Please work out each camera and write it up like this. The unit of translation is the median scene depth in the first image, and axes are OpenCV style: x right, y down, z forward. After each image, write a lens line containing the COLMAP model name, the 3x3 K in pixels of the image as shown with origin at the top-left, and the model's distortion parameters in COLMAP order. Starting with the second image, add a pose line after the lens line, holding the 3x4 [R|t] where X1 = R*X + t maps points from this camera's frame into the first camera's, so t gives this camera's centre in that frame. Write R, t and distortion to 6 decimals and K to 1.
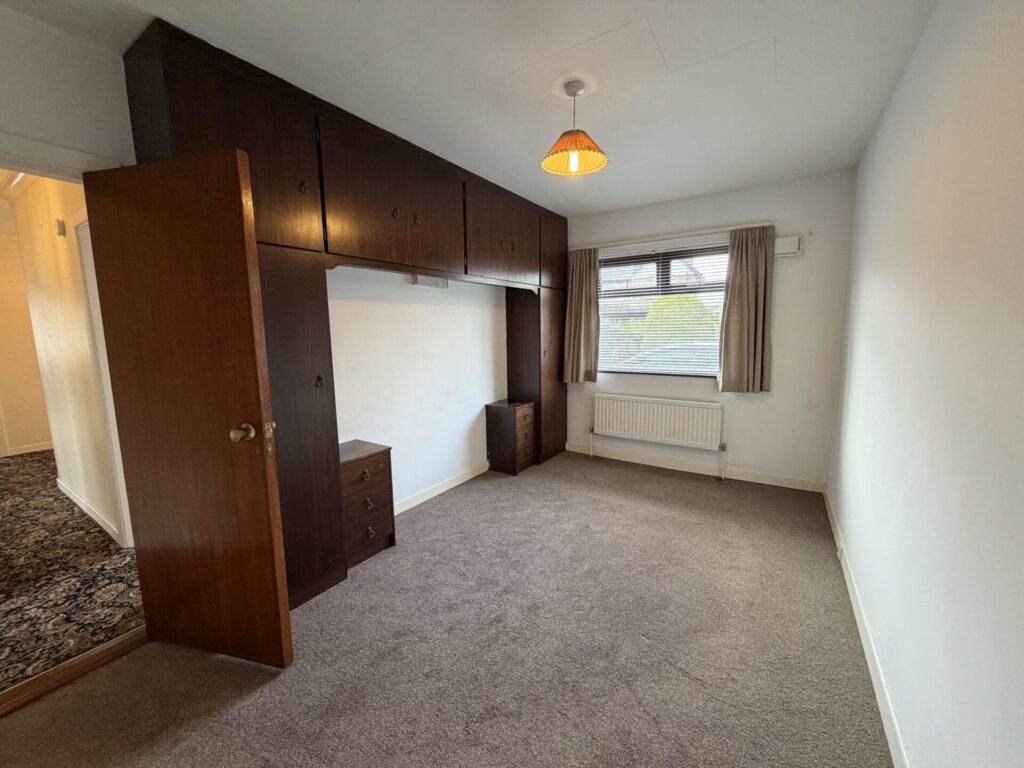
lens RADIAL K [[407.8, 0, 509.2], [0, 407.8, 383.1], [0, 0, 1]] dist [-0.000961, 0.000178]
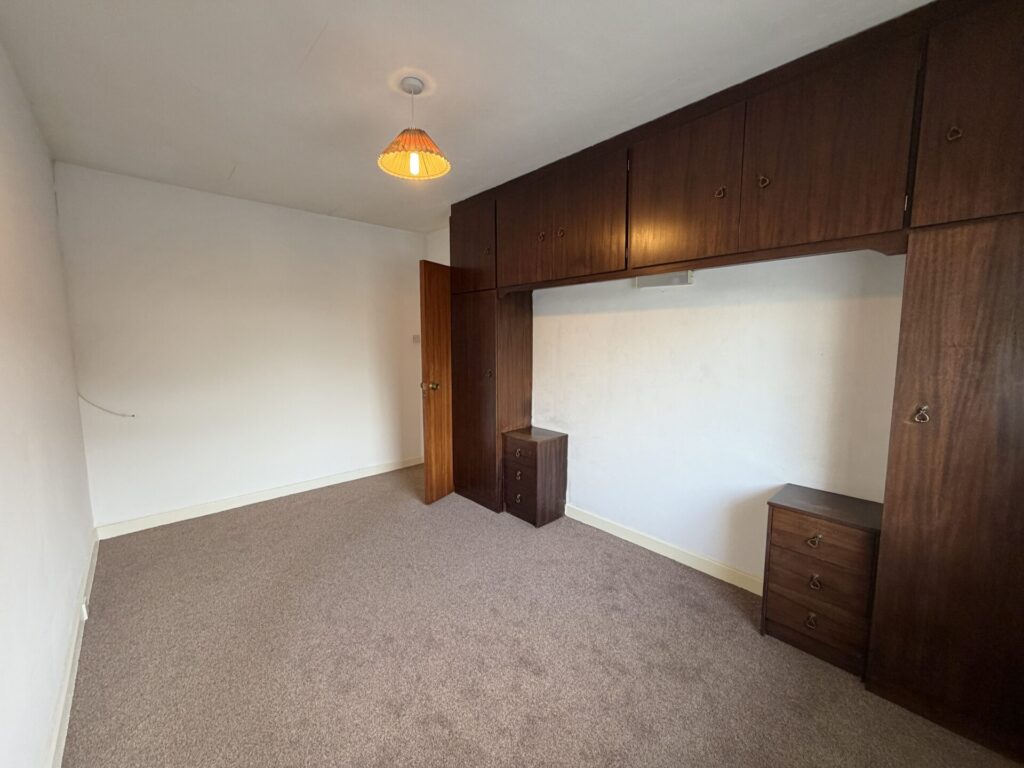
lens RADIAL K [[407.8, 0, 509.2], [0, 407.8, 383.1], [0, 0, 1]] dist [-0.000961, 0.000178]
pose [[-0.248439, 0.110167, -0.962362, 0.747835], [-0.131830, 0.980422, 0.146267, -0.147699], [0.959635, 0.163207, -0.229052, 1.060291]]
